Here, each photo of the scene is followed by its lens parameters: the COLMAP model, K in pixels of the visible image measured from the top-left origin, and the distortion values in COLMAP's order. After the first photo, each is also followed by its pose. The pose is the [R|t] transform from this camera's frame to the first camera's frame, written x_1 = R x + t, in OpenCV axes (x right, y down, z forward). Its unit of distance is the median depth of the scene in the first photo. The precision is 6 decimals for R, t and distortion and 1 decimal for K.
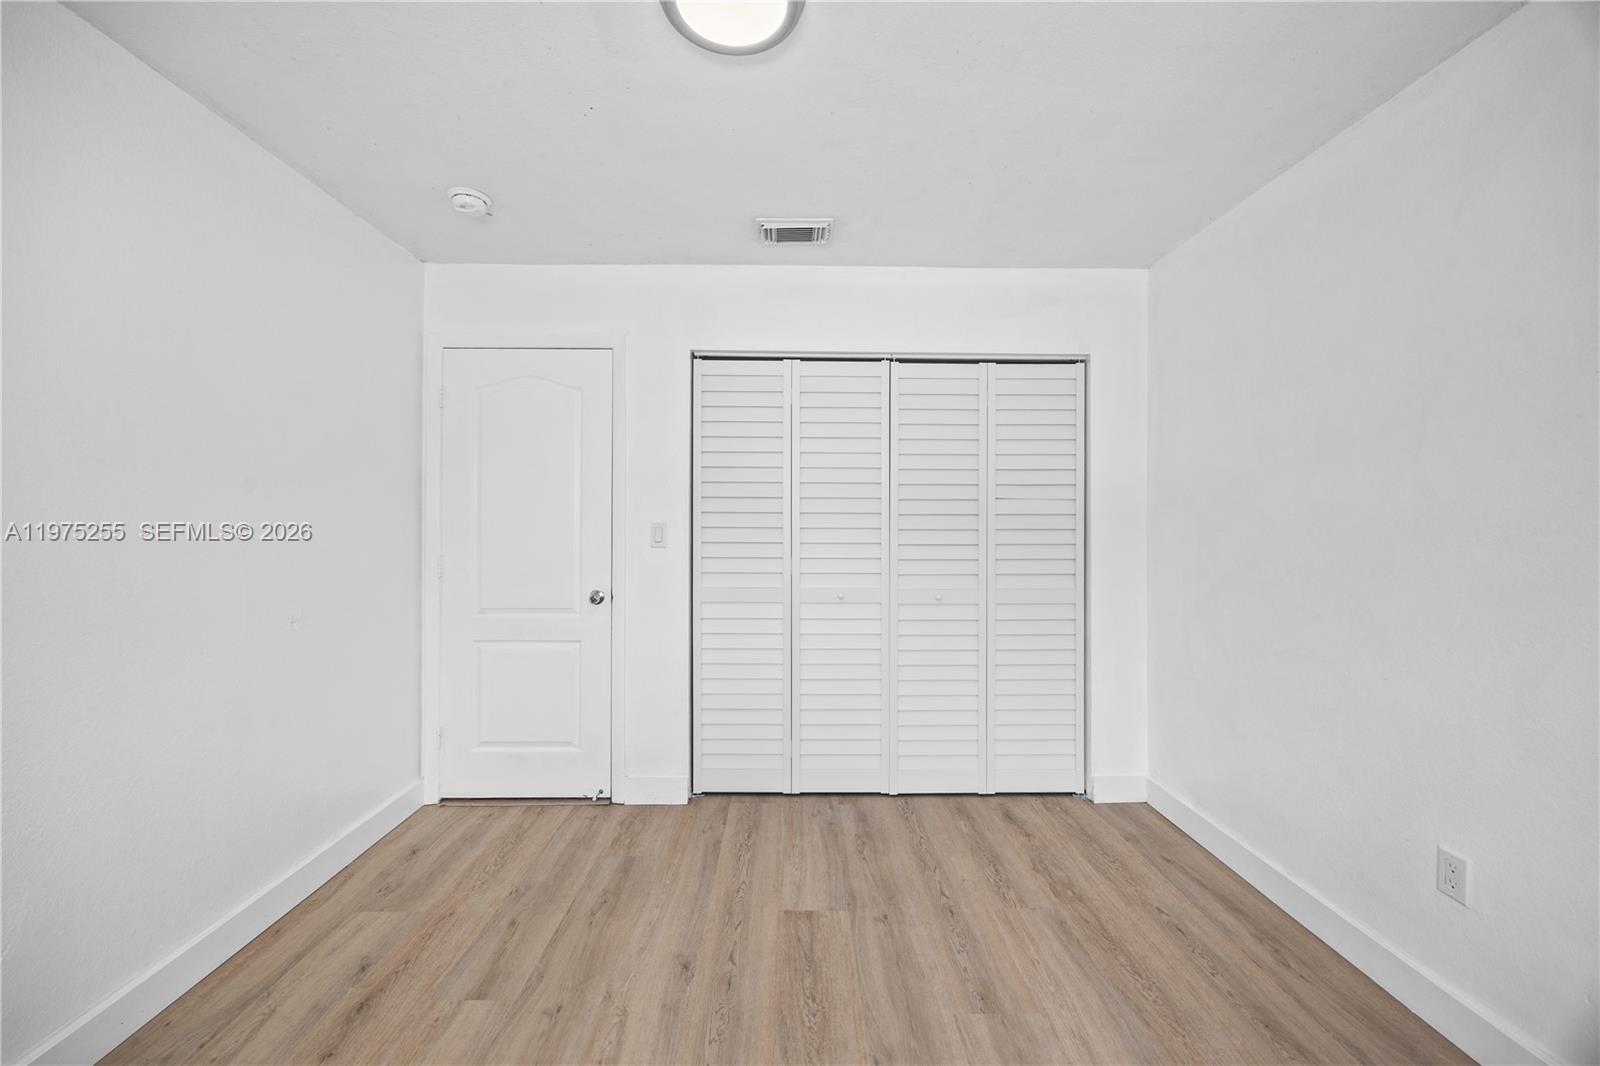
lens RADIAL K [[651.9, 0, 723.9], [0, 651.9, 522.2], [0, 0, 1]] dist [-0.003940, 0.001487]
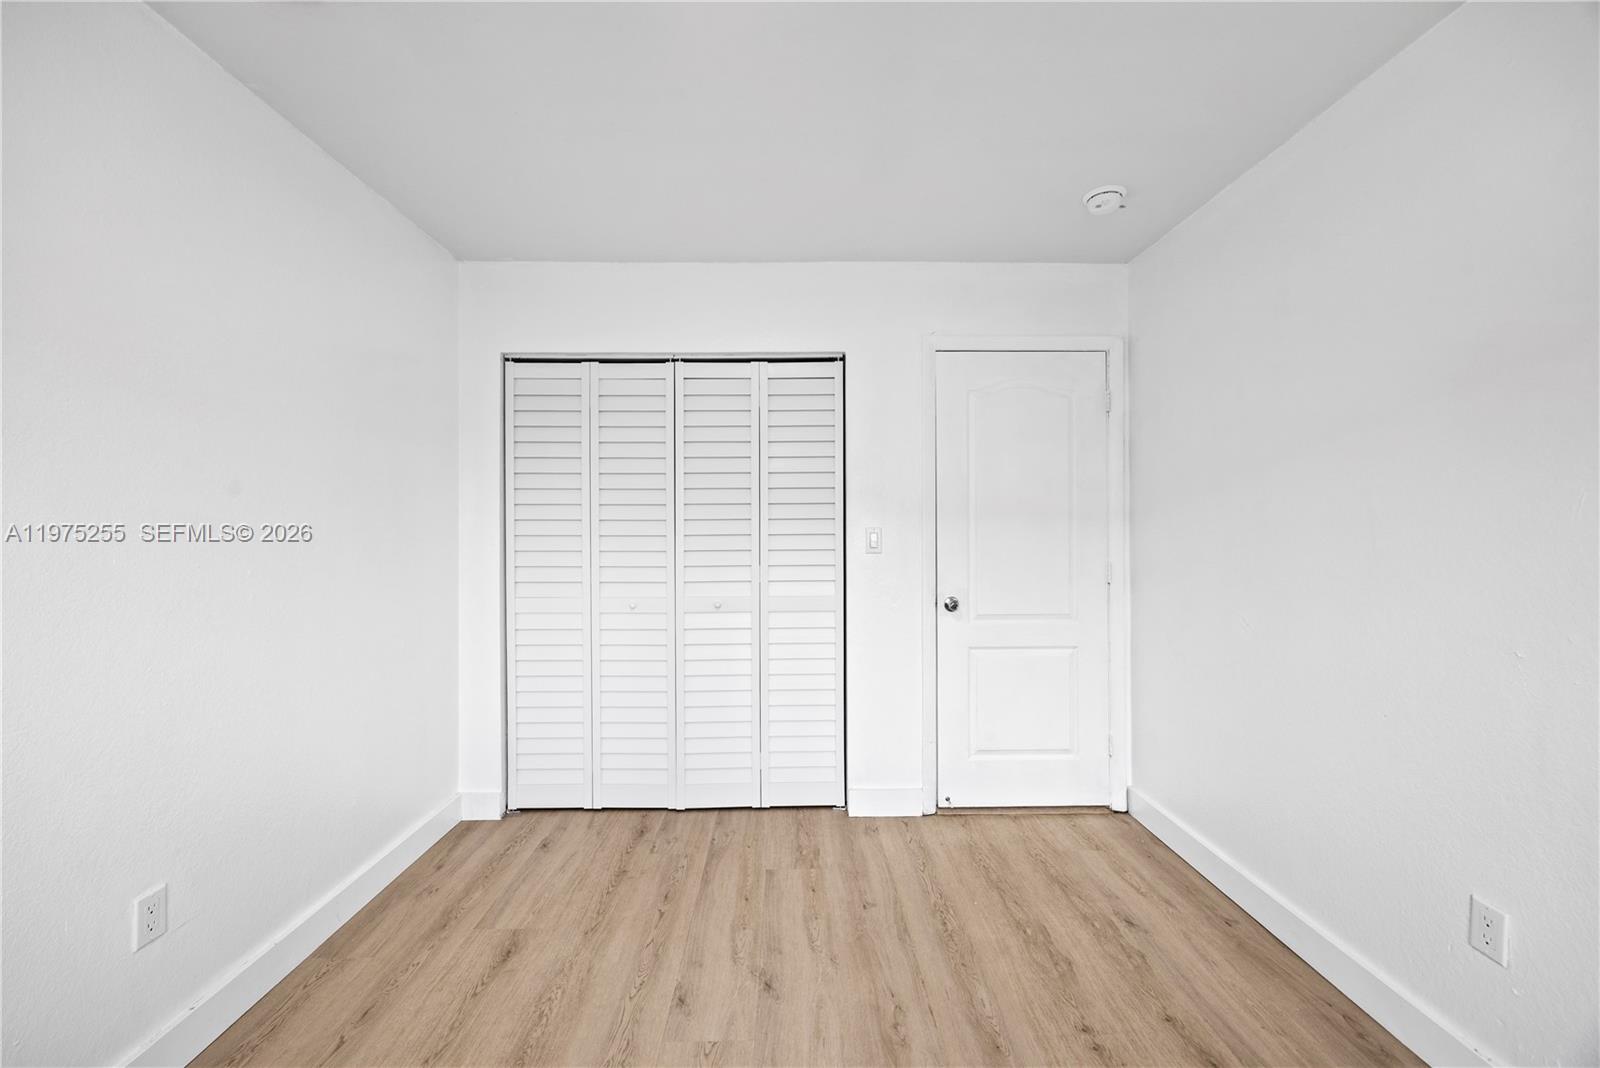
lens RADIAL K [[651.9, 0, 887.7], [0, 651.9, 520.1], [0, 0, 1]] dist [-0.003940, 0.001487]
pose [[0.999915, -0.009558, 0.008894, 0.515343], [0.009719, 0.999787, -0.018232, 0.009813], [-0.008718, 0.018317, 0.999794, 0.023756]]
